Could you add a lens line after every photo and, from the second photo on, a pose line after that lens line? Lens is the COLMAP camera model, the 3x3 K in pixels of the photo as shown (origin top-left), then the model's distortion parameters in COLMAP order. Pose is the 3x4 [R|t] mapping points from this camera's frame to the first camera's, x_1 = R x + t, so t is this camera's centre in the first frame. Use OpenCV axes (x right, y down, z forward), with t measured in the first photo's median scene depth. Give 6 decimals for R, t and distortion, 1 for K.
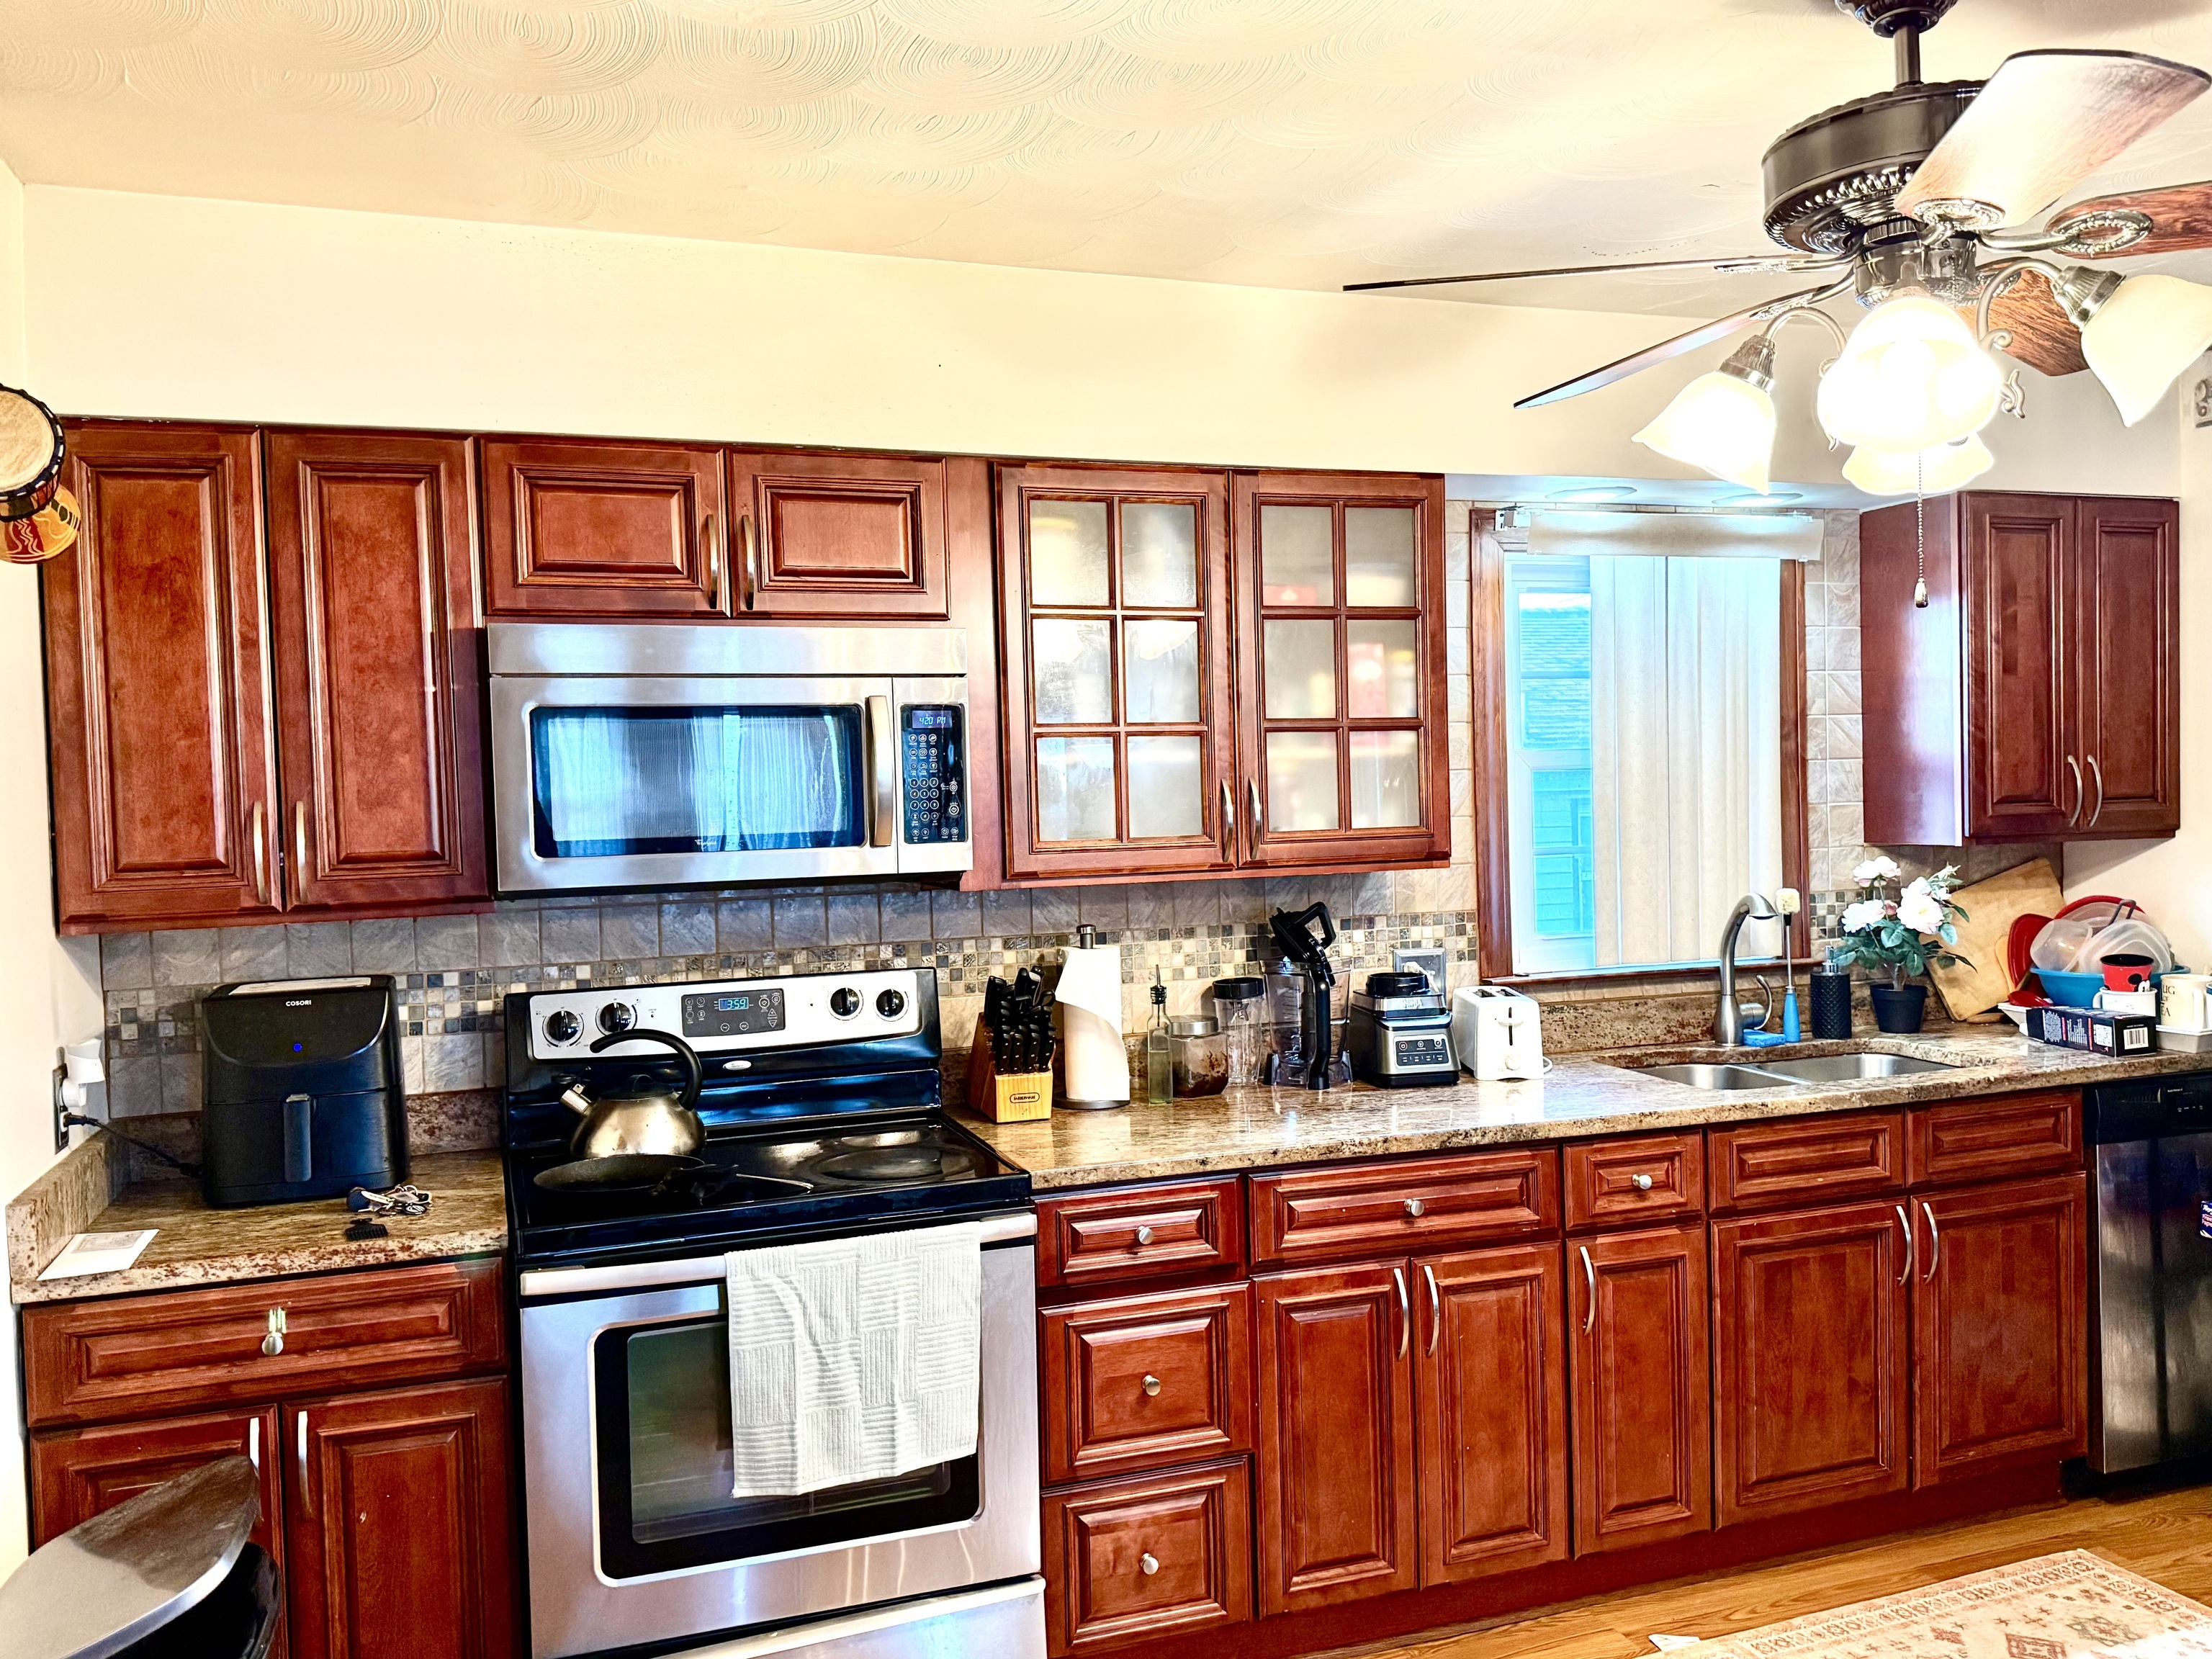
lens RADIAL K [[1768.1, 0, 1111.3], [0, 1768.1, 821.3], [0, 0, 1]] dist [0.034967, -0.045090]
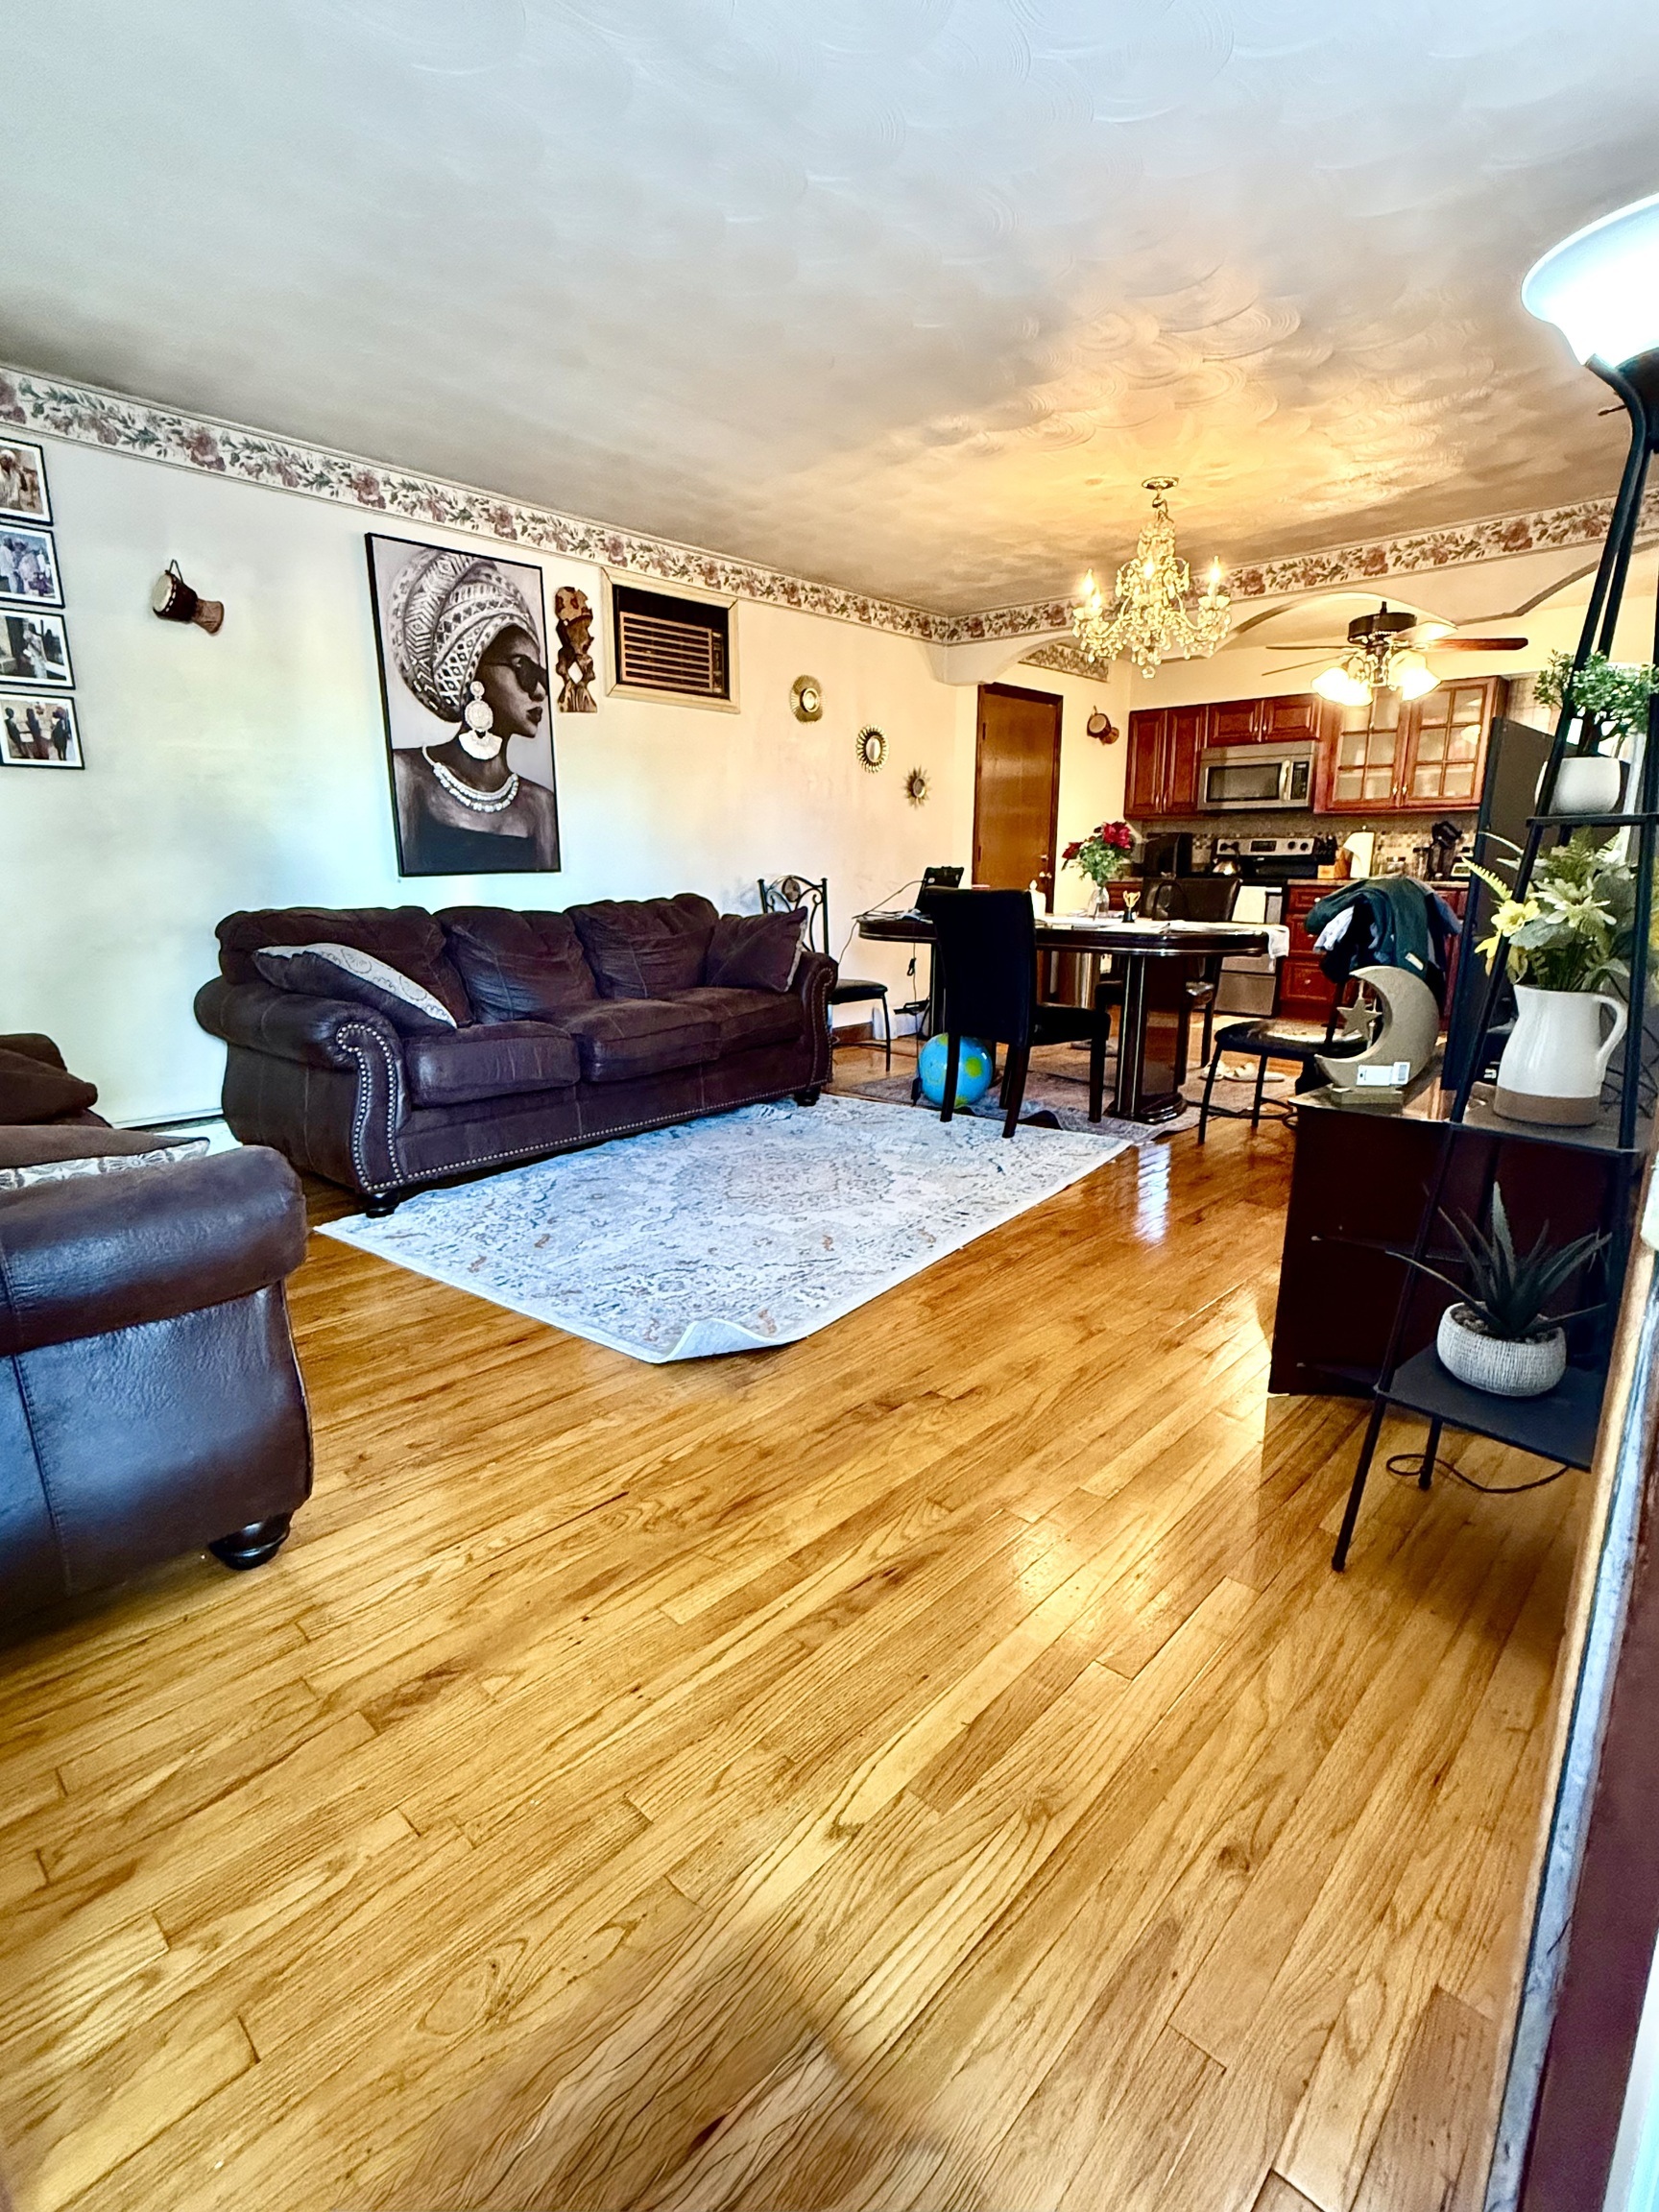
lens RADIAL K [[1058.8, 0, 861.1], [0, 1058.8, 1096.9], [0, 0, 1]] dist [0.004244, -0.002393]
pose [[0.471738, 0.219380, -0.854011, 1.429774], [-0.028916, 0.971882, 0.233686, 0.118433], [0.881264, -0.085544, 0.464818, -0.893590]]
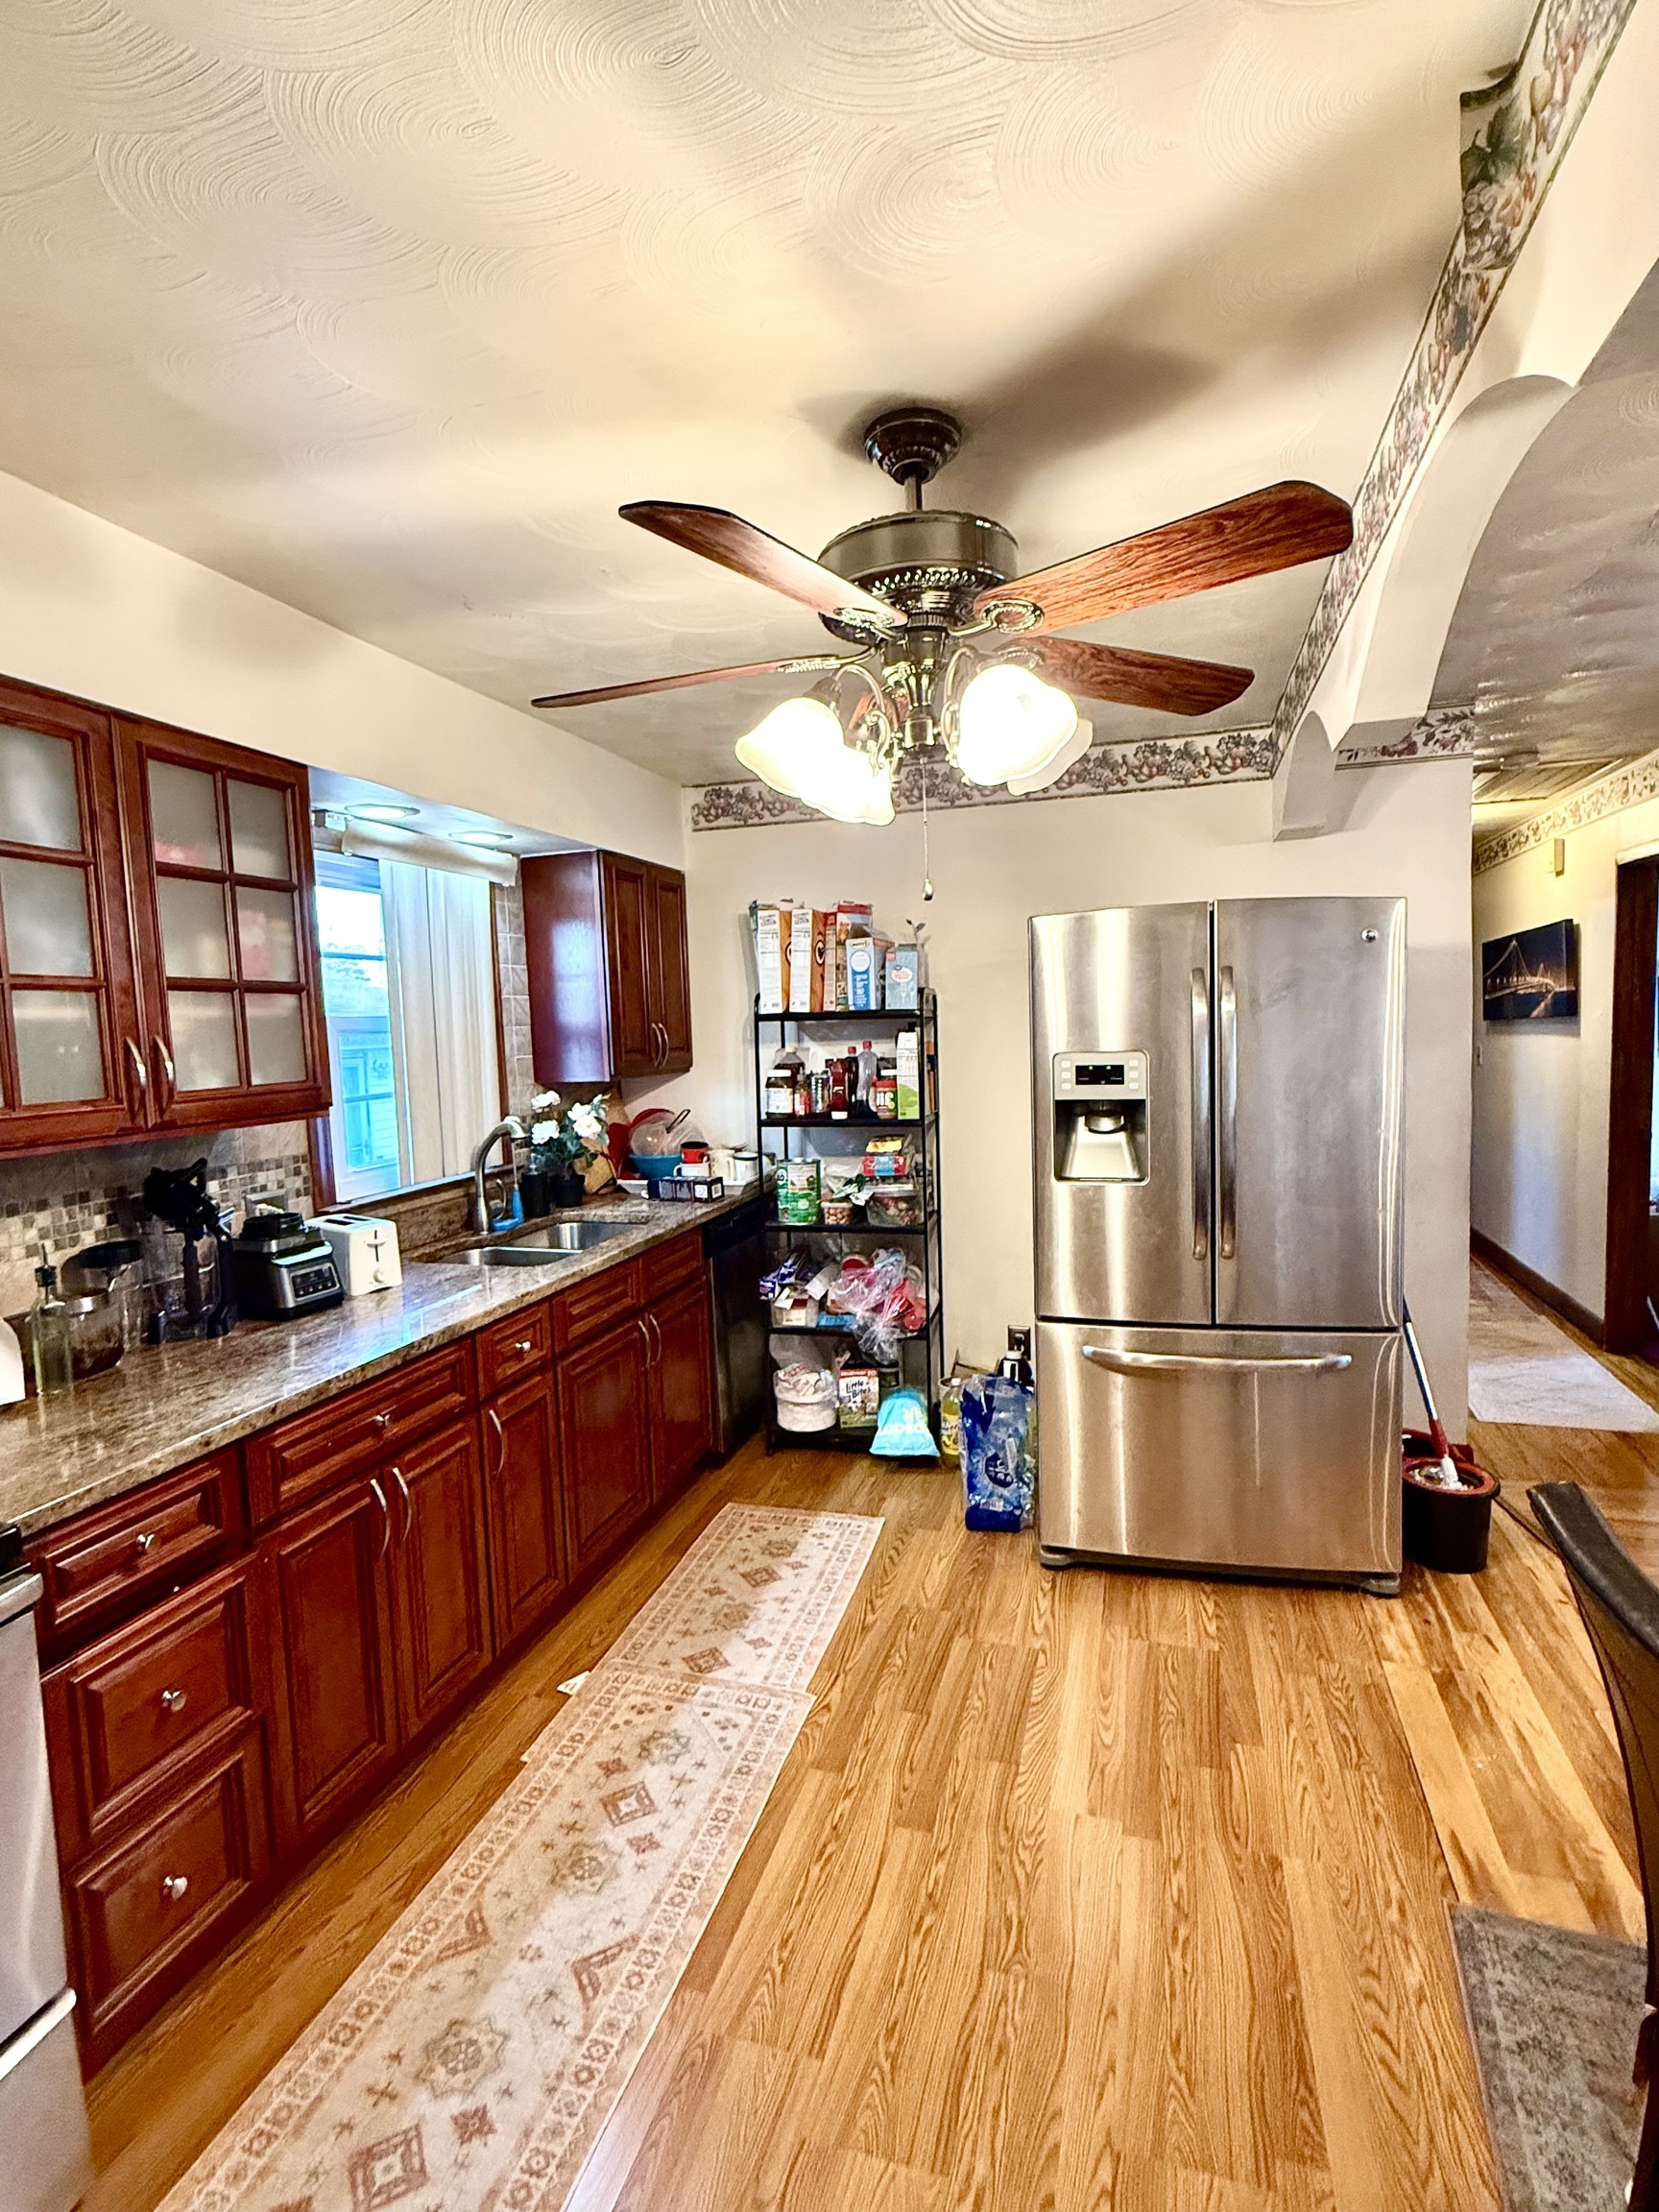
lens RADIAL K [[1058.8, 0, 839.7], [0, 1058.8, 1104.4], [0, 0, 1]] dist [0.004244, -0.002393]
pose [[0.593240, -0.058289, 0.802913, -0.167731], [0.037731, 0.998292, 0.044595, 0.000304], [-0.804141, 0.003840, 0.594426, 0.344774]]
